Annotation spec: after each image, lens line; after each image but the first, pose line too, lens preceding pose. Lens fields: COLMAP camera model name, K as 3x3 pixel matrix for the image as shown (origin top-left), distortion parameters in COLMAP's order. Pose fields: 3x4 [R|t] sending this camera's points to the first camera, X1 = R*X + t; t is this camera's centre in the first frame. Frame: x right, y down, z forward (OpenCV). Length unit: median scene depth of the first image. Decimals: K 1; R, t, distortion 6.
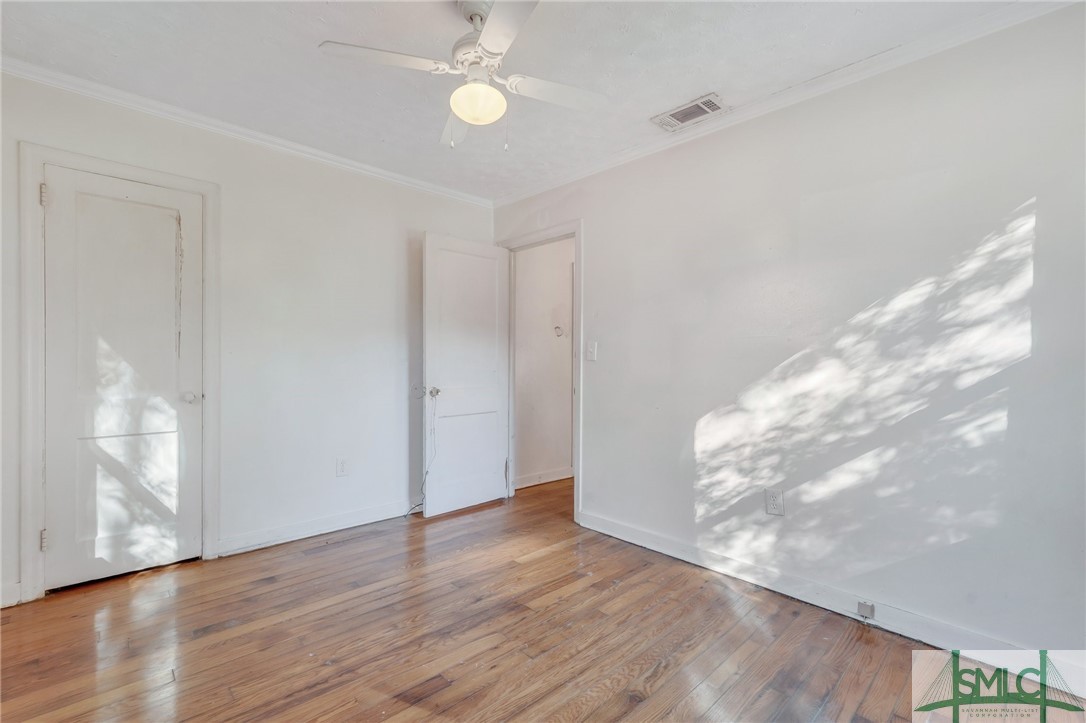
lens RADIAL K [[479.5, 0, 539.6], [0, 479.5, 363.2], [0, 0, 1]] dist [-0.004470, 0.000358]
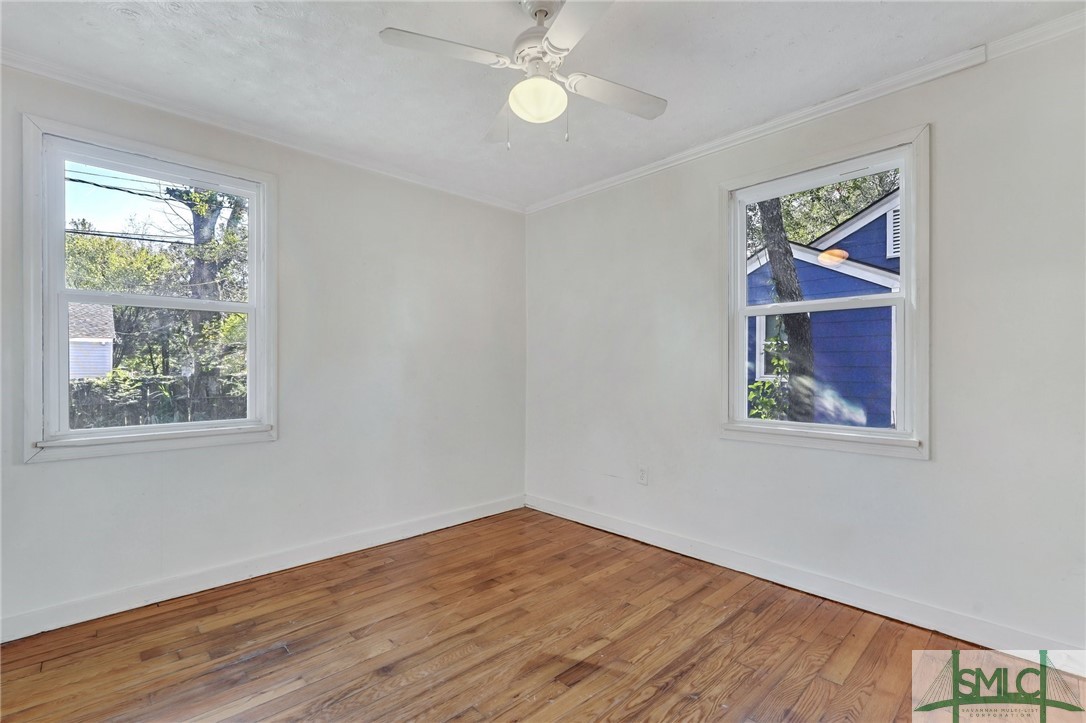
lens RADIAL K [[491.7, 0, 547.6], [0, 491.7, 370.8], [0, 0, 1]] dist [0.000635, 0.000541]
pose [[-0.999774, -0.010555, -0.018449, -0.098158], [-0.010648, 0.999931, 0.004978, -0.006822], [0.018395, 0.005174, -0.999817, 1.444897]]
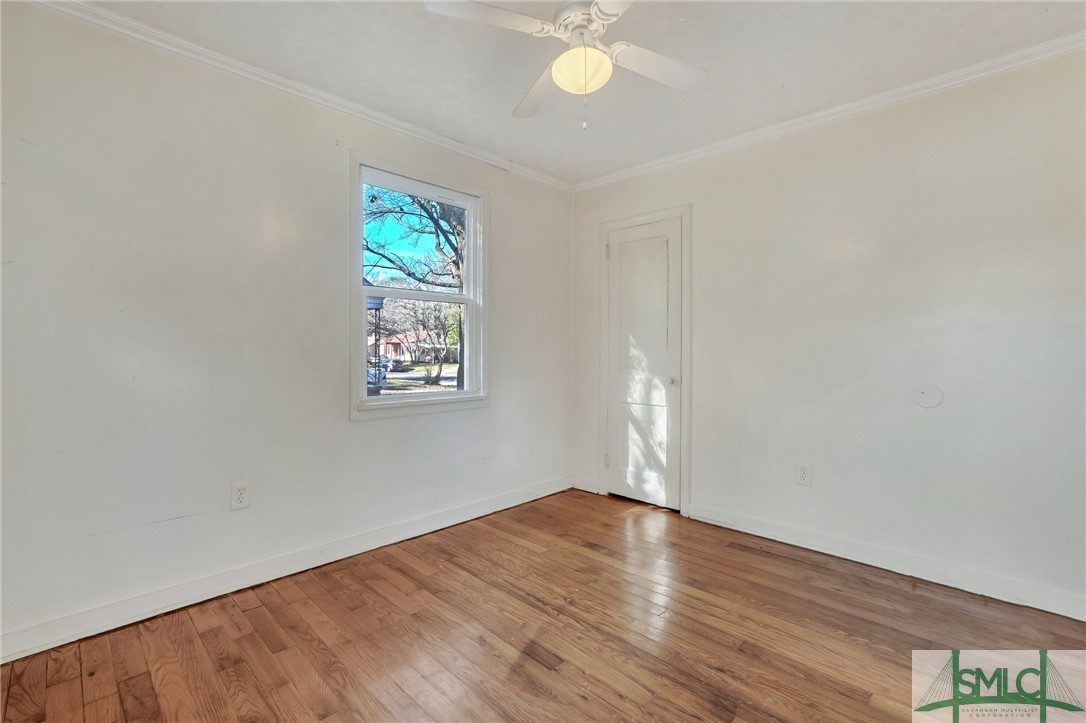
lens RADIAL K [[489.5, 0, 538.8], [0, 489.5, 347.1], [0, 0, 1]] dist [0.000139, 0.000655]
pose [[0.043512, -0.012806, -0.998971, 0.593887], [-0.006488, 0.999893, -0.013101, 0.002643], [0.999032, 0.007051, 0.043424, 0.642676]]
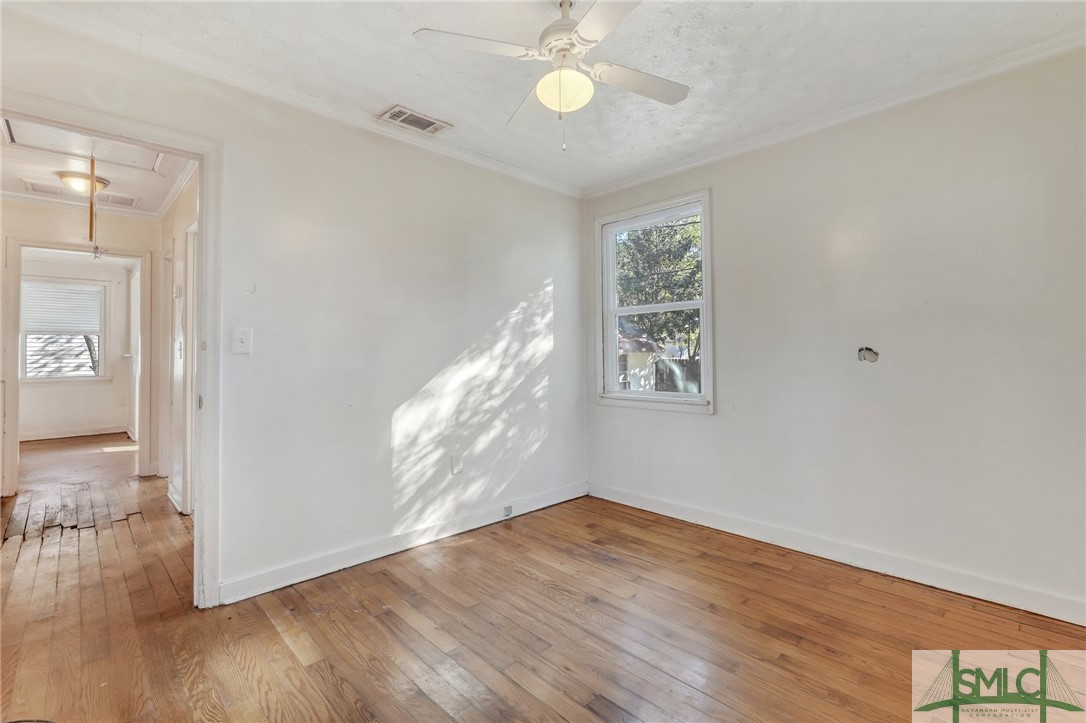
lens RADIAL K [[489.5, 0, 538.8], [0, 489.5, 347.1], [0, 0, 1]] dist [0.000139, 0.000655]
pose [[-0.012703, 0.008271, 0.999885, -0.810710], [0.007473, 0.999939, -0.008177, -0.010671], [-0.999891, 0.007368, -0.012764, 0.782811]]
